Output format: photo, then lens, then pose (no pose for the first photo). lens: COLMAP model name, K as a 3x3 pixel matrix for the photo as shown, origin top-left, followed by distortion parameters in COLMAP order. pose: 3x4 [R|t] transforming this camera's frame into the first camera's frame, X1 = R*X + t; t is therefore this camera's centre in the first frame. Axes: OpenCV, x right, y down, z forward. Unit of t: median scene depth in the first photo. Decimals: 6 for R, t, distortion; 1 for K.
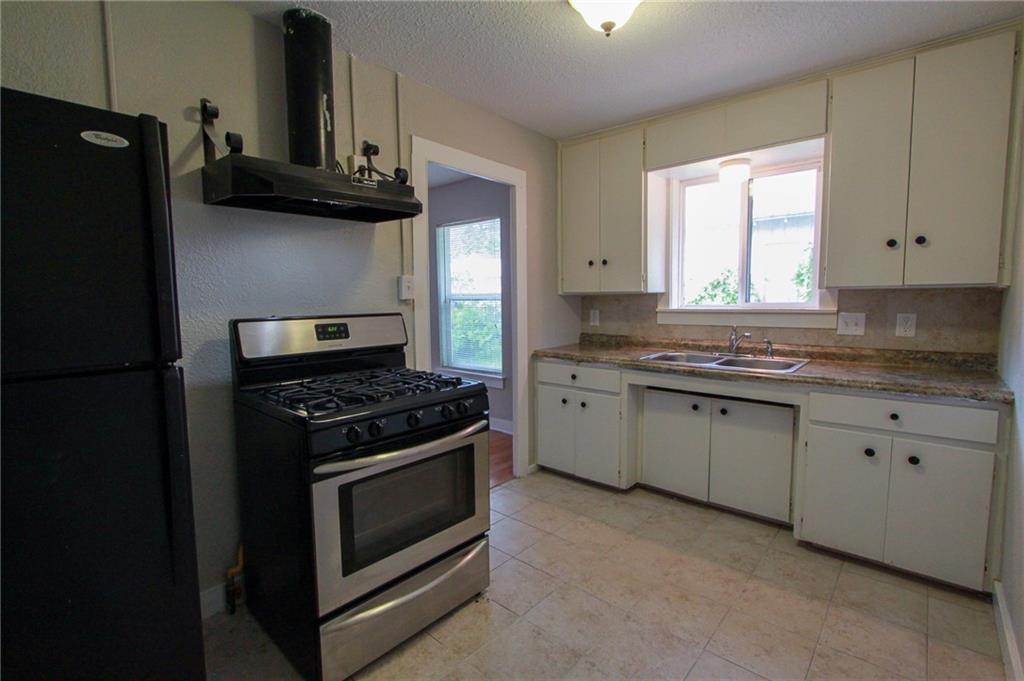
lens RADIAL K [[471.4, 0, 515.3], [0, 471.4, 336.0], [0, 0, 1]] dist [-0.017749, 0.002988]
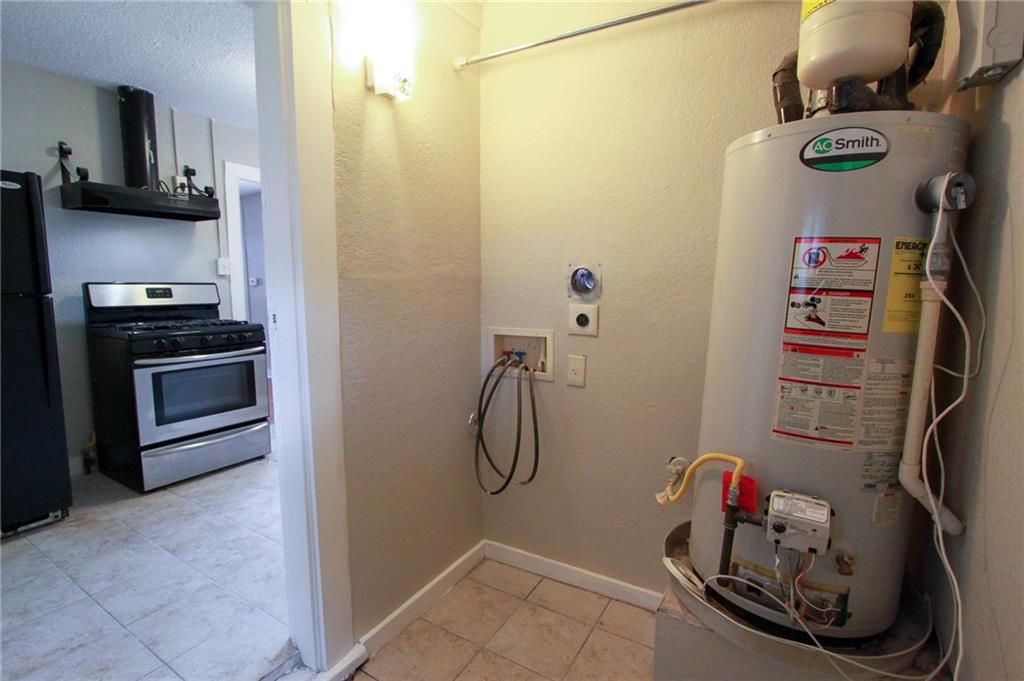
lens RADIAL K [[471.4, 0, 506.3], [0, 471.4, 333.6], [0, 0, 1]] dist [-0.017749, 0.002988]
pose [[0.984999, -0.013852, 0.172005, 0.487822], [0.012011, 0.999859, 0.011741, 0.125367], [-0.172144, -0.009499, 0.985026, -0.737155]]
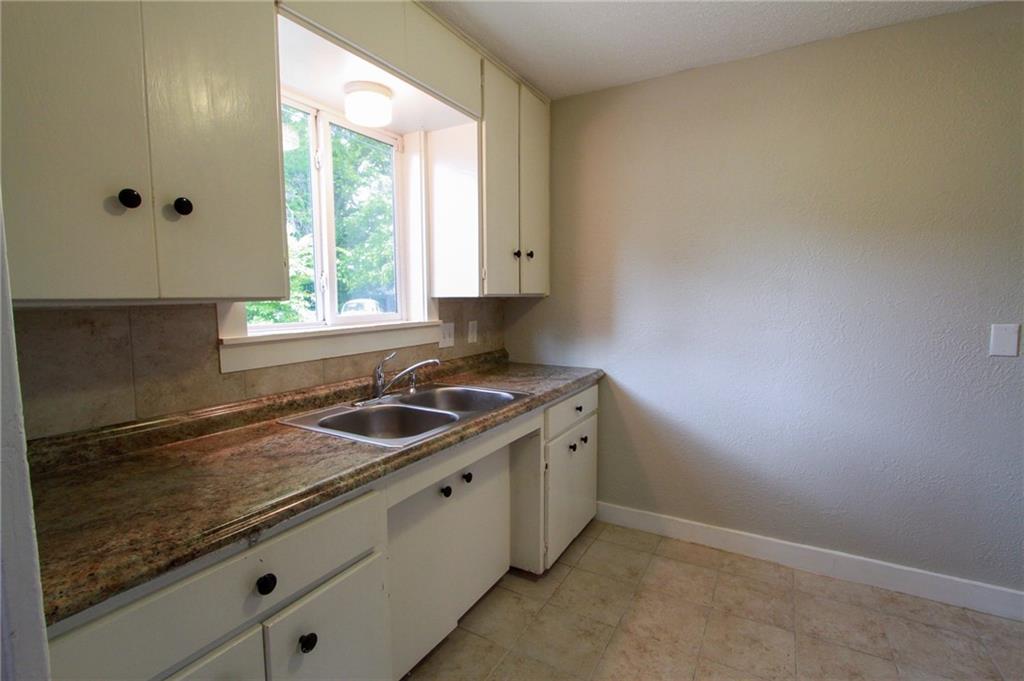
lens RADIAL K [[471.4, 0, 503.9], [0, 471.4, 336.0], [0, 0, 1]] dist [-0.017749, 0.002988]
pose [[-0.182803, -0.066262, 0.980914, -0.293667], [0.095190, 0.991846, 0.084740, -0.125962], [-0.978530, 0.108864, -0.175005, 1.439191]]
